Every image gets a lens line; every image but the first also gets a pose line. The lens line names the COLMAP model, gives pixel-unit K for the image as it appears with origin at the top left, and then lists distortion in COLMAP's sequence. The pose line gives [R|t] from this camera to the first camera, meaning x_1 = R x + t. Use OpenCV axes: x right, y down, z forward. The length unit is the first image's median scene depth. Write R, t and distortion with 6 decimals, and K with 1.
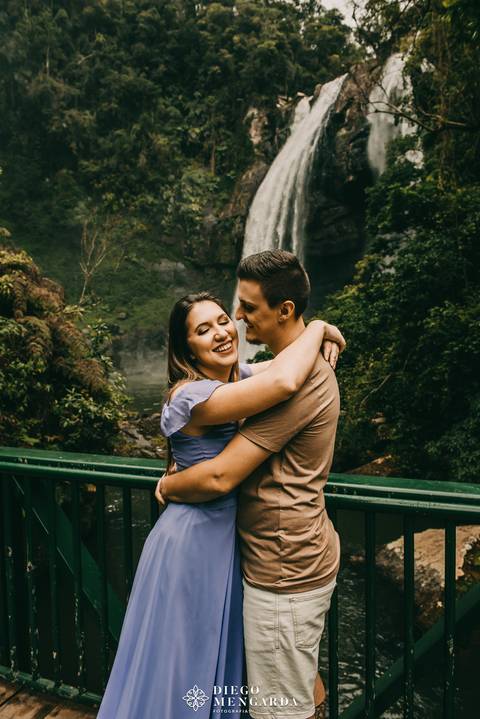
lens RADIAL K [[523.8, 0, 250.3], [0, 523.8, 374.2], [0, 0, 1]] dist [-0.066155, 0.001087]
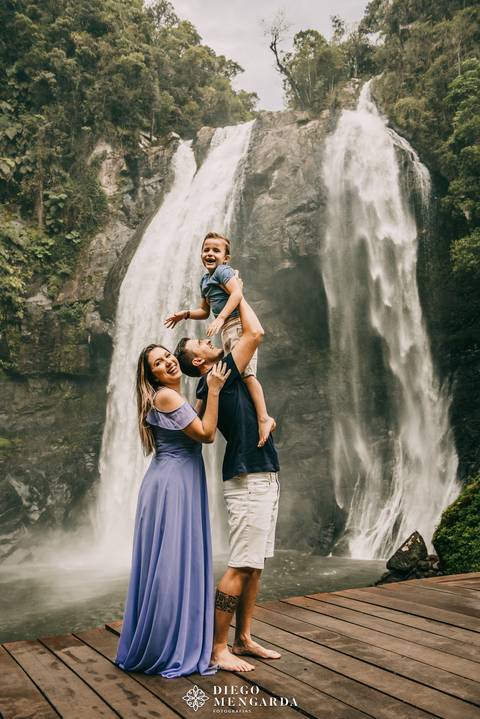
lens RADIAL K [[734.5, 0, 240.0], [0, 734.5, 359.5], [0, 0, 1]] dist [0.053832, -0.005135]
pose [[0.902562, 0.021688, 0.430013, -0.242381], [0.057959, 0.983520, -0.171256, -0.062569], [-0.426641, 0.179492, 0.886431, 0.116934]]
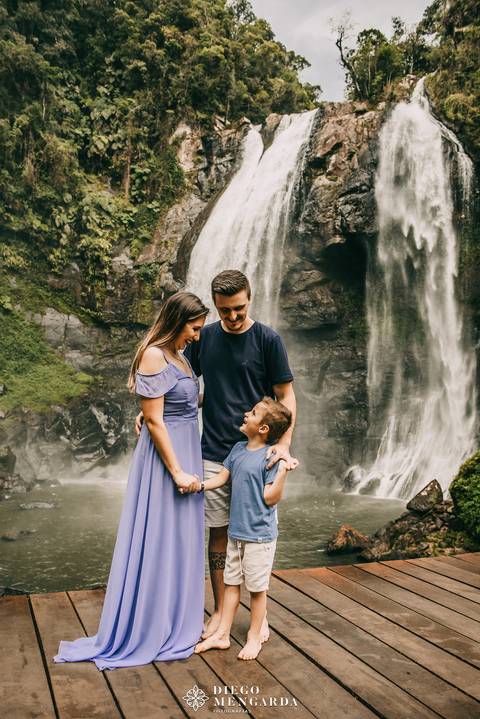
lens RADIAL K [[625.2, 0, 241.2], [0, 625.2, 371.1], [0, 0, 1]] dist [-0.003148, -0.011649]
pose [[0.929386, 0.047263, 0.366070, -0.240019], [-0.014313, 0.995637, -0.092209, -0.063750], [-0.368831, 0.080458, 0.926008, 0.128427]]
